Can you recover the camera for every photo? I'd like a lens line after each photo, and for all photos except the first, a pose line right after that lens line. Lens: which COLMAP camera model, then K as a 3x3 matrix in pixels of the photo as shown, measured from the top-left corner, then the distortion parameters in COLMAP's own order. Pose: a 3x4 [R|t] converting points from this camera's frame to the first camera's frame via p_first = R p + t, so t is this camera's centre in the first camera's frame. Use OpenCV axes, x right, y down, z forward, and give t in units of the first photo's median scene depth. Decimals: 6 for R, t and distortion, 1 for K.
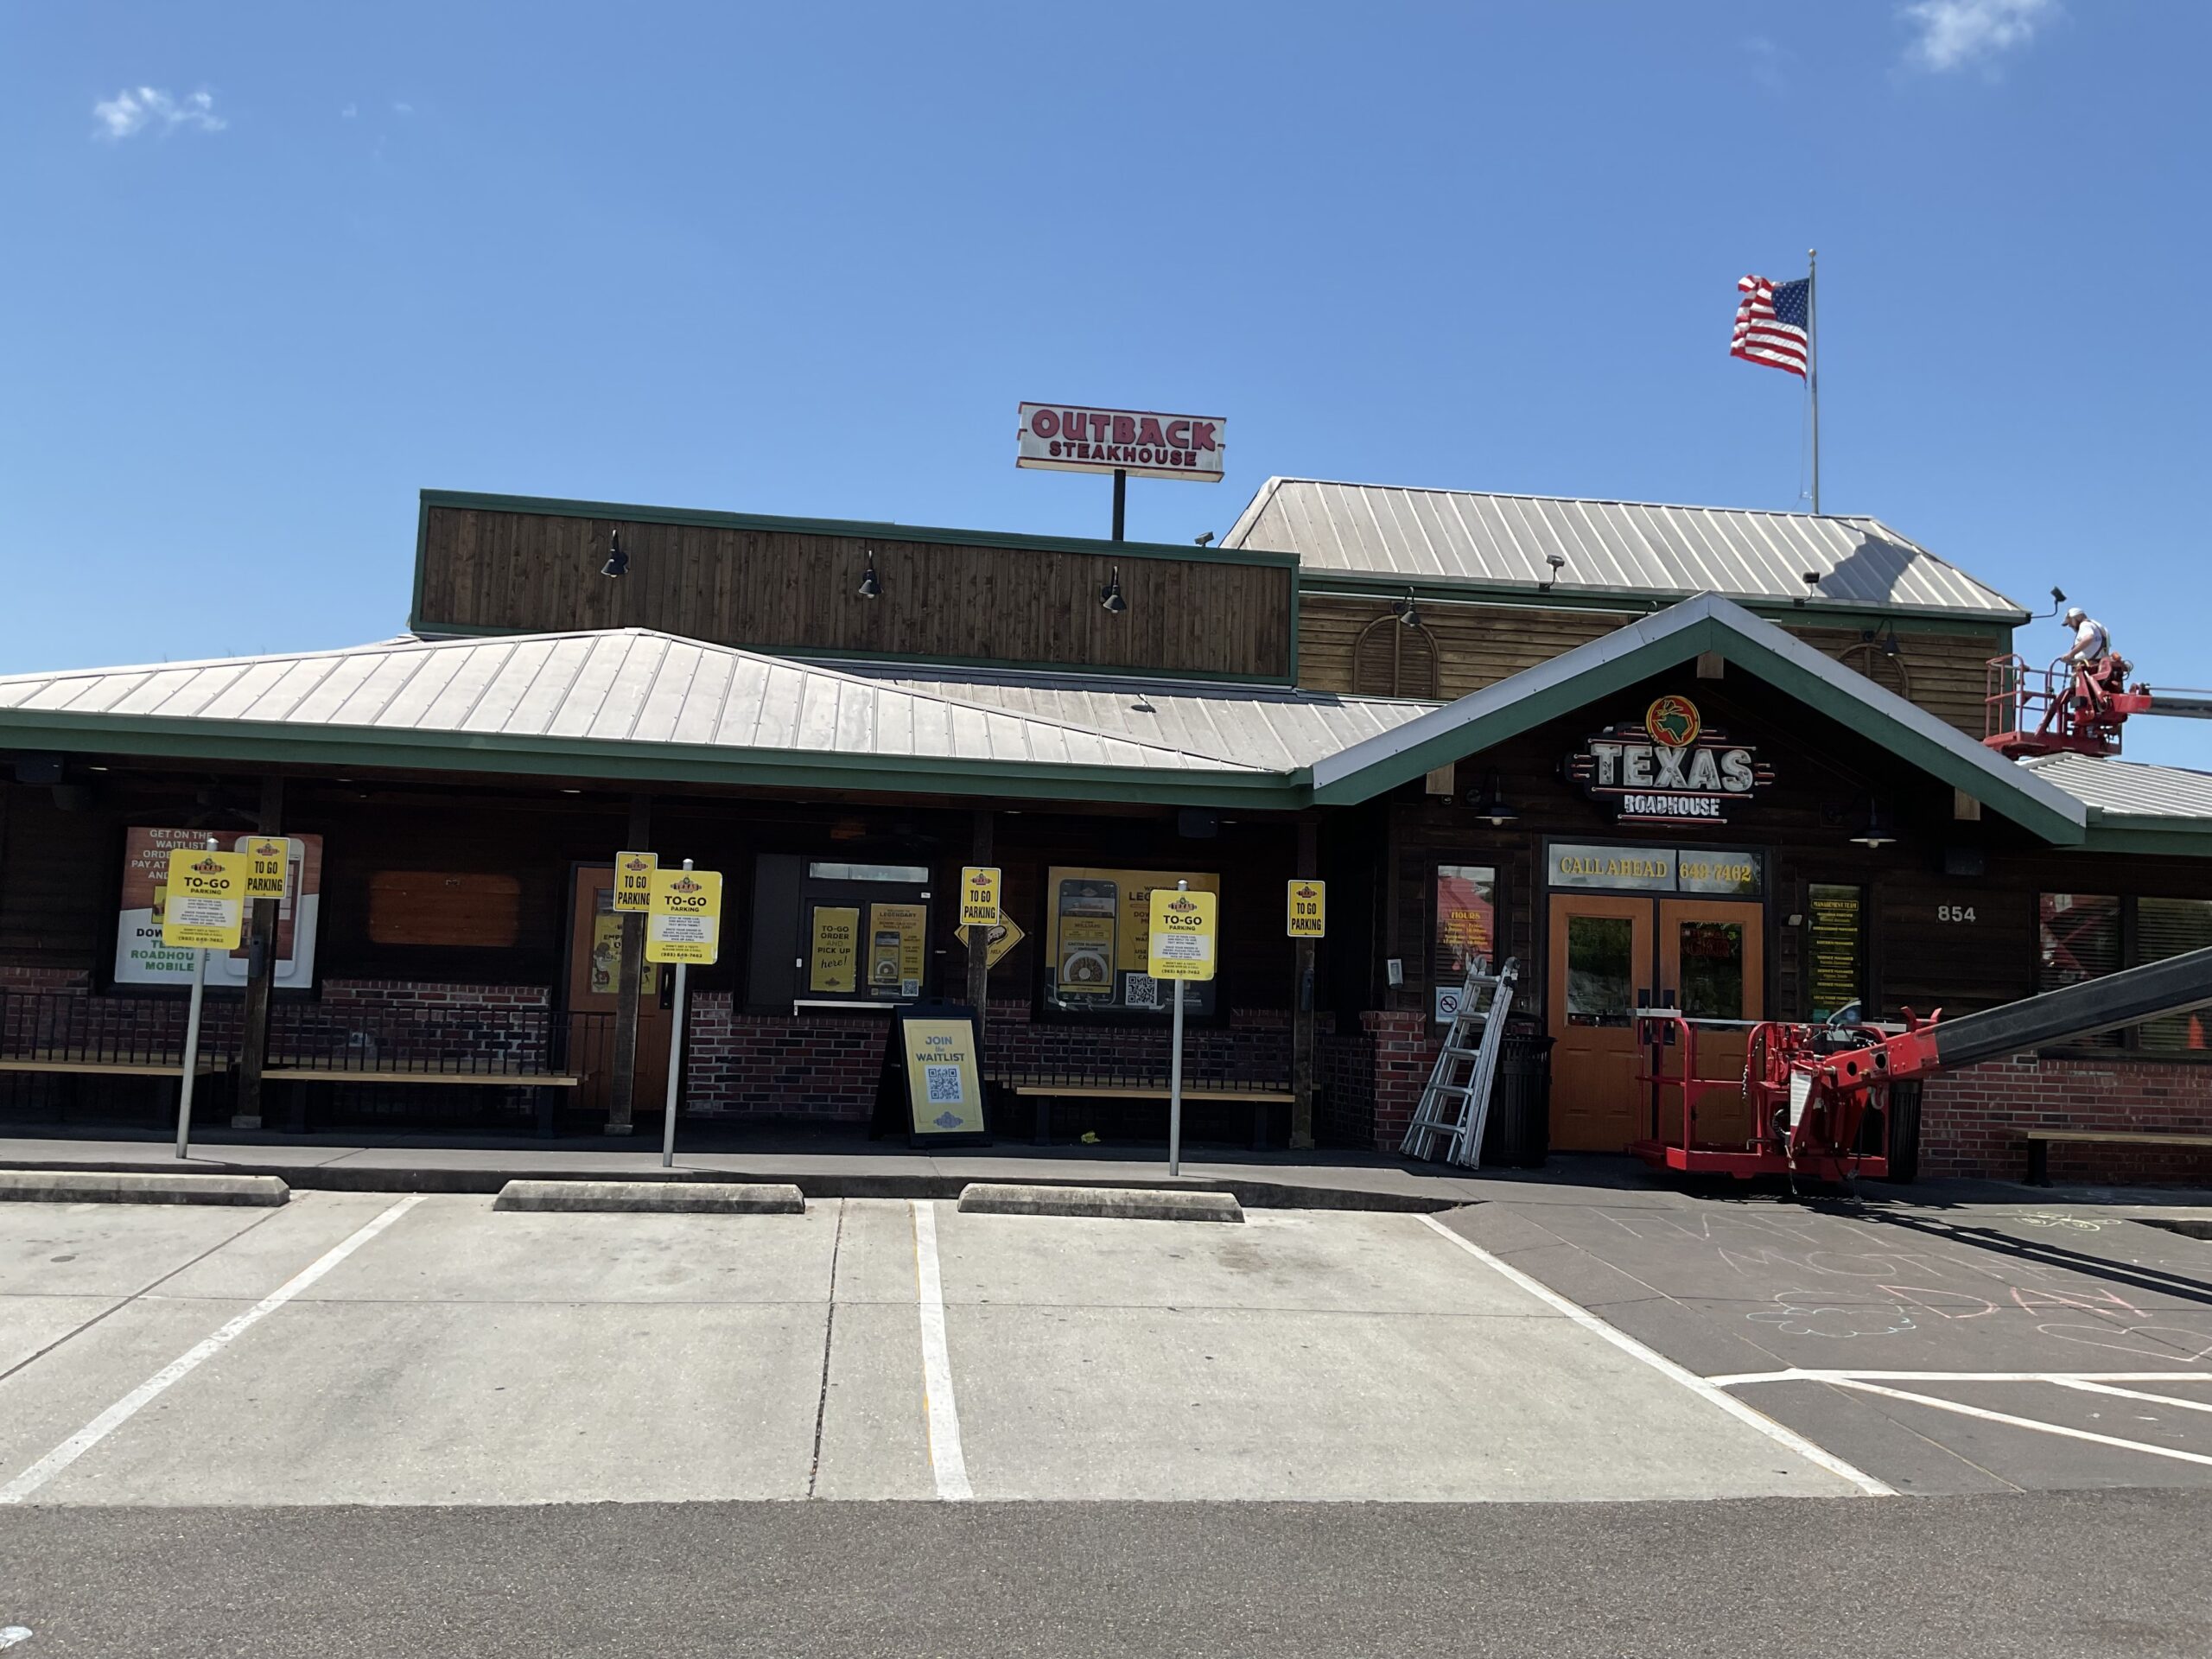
lens RADIAL K [[1937.4, 0, 1106.0], [0, 1937.4, 829.5], [0, 0, 1]] dist [0.034599, -0.002858]
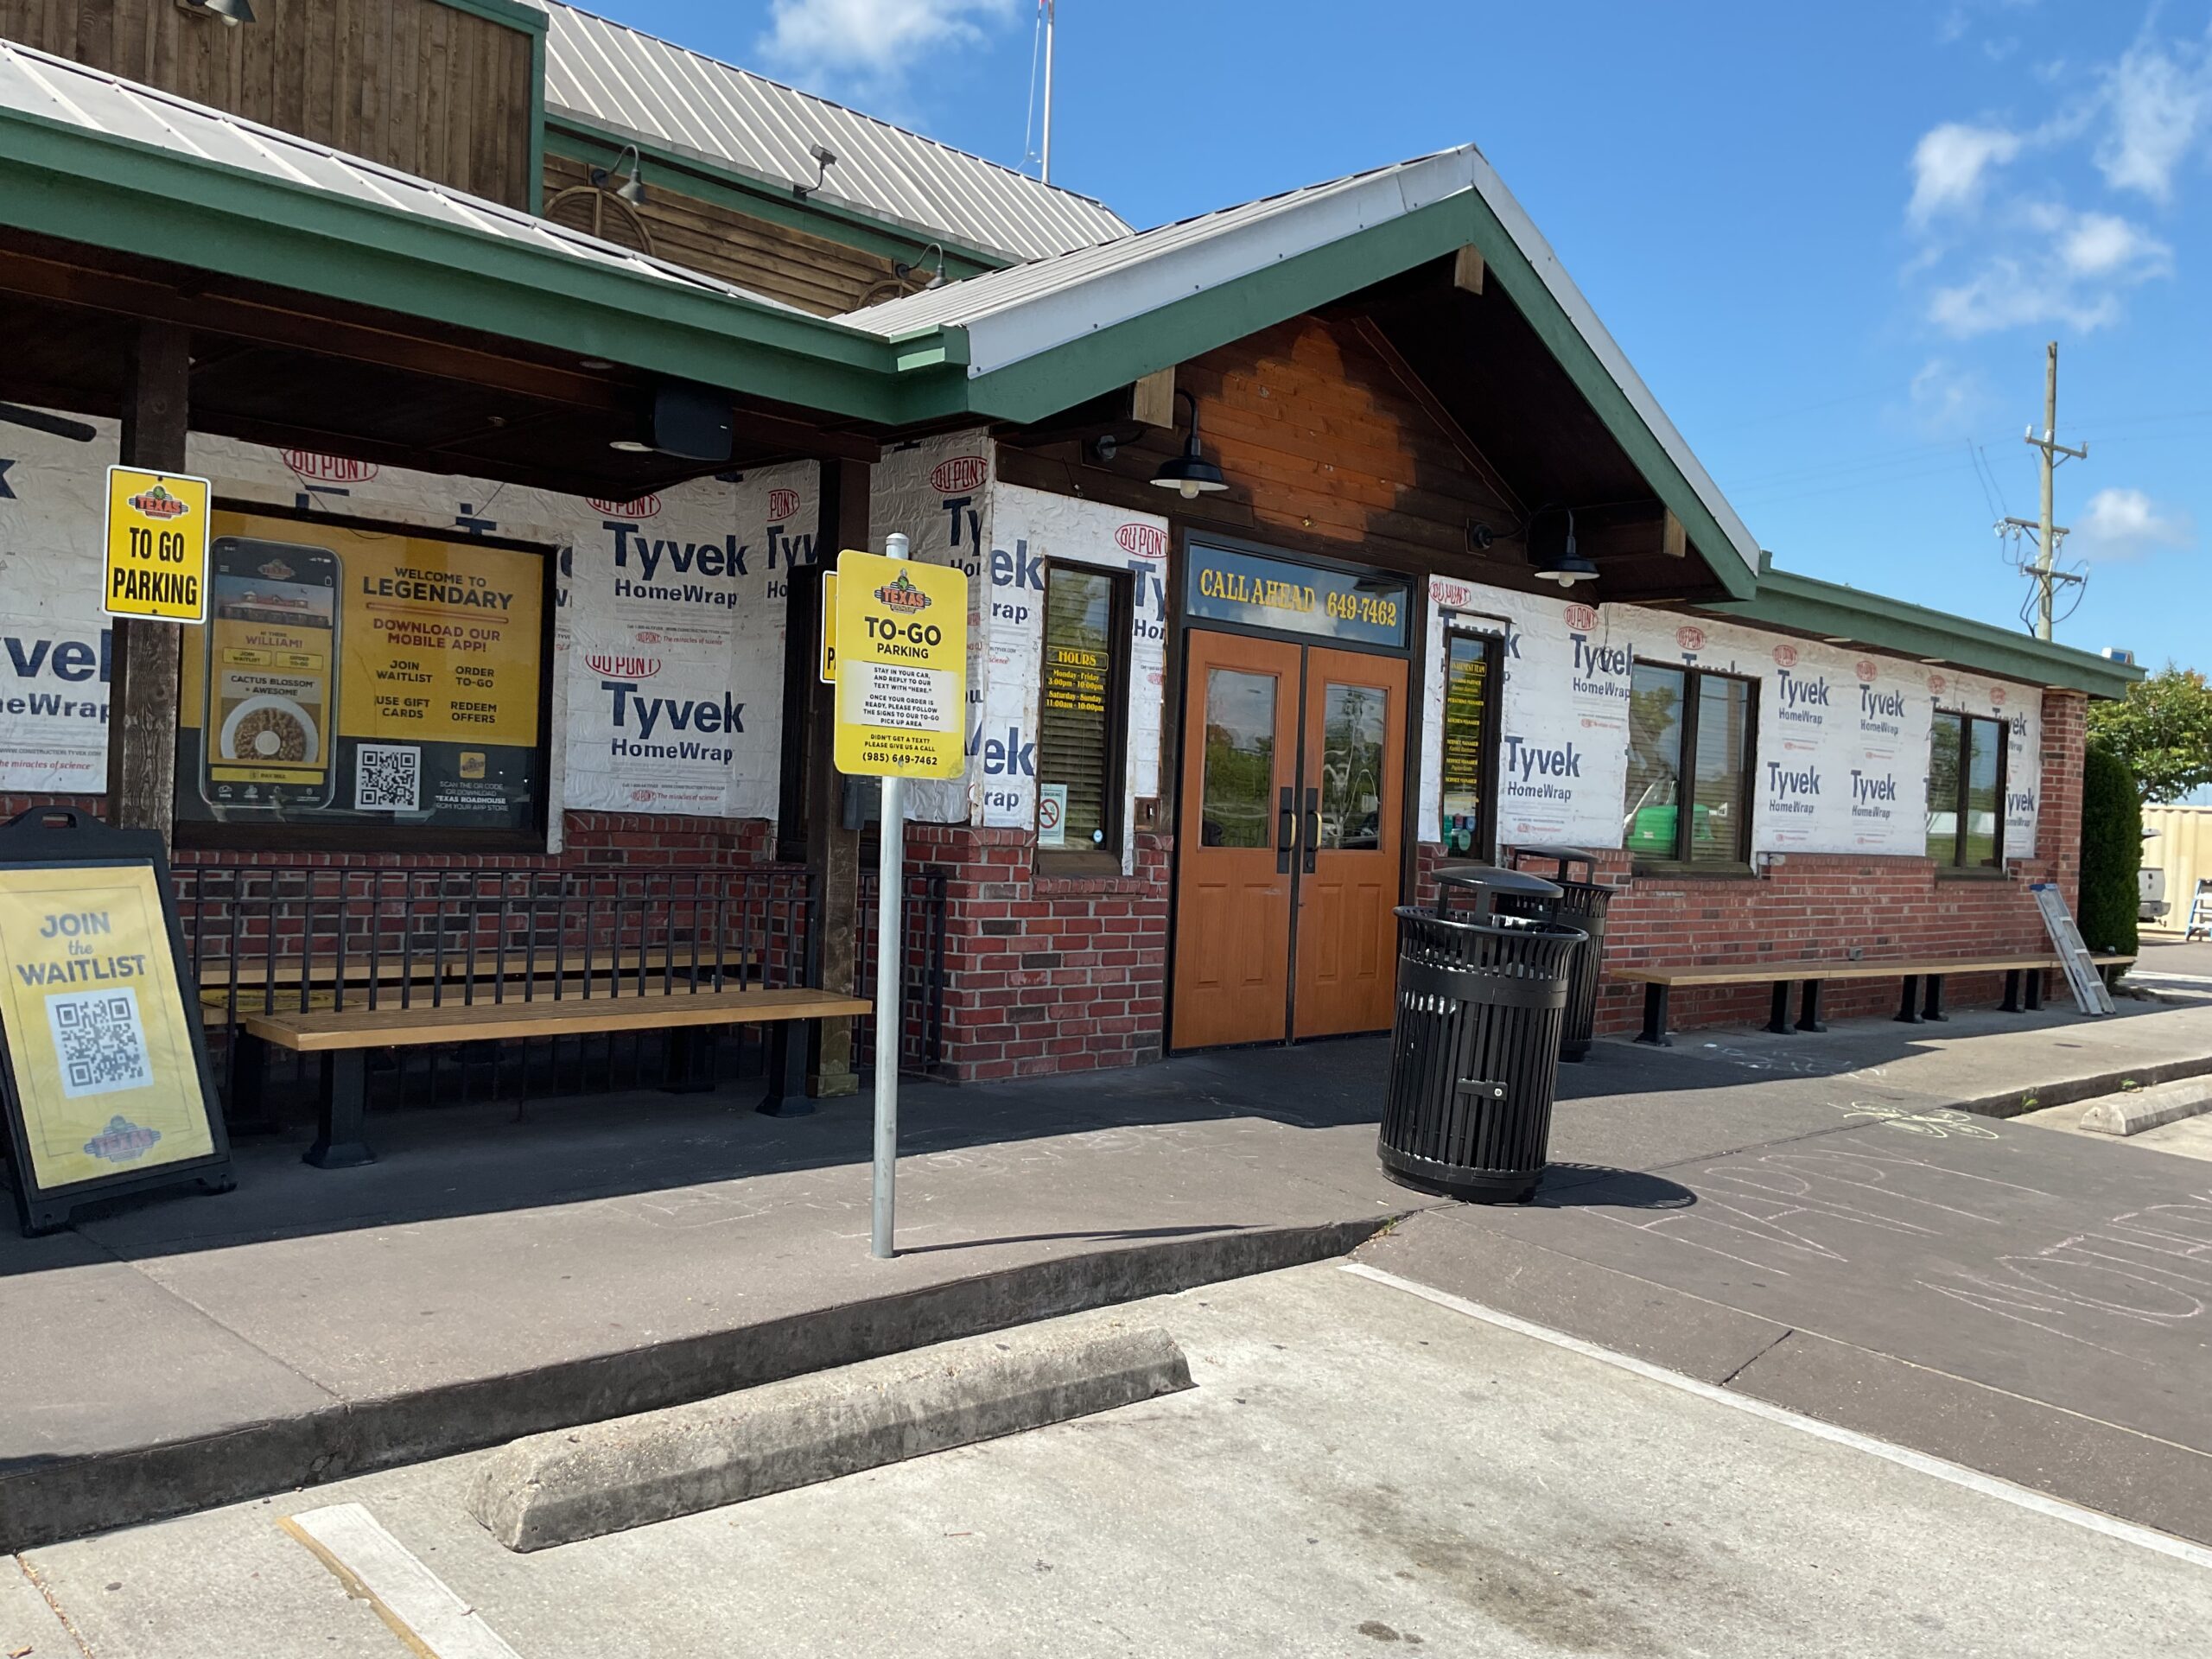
lens RADIAL K [[1840.7, 0, 1106.0], [0, 1840.7, 829.5], [0, 0, 1]] dist [0.107457, -0.203905]
pose [[0.793639, -0.008403, 0.608331, -0.126165], [-0.066664, 0.992683, 0.100683, 0.036085], [-0.604725, -0.120460, 0.787272, 0.518815]]
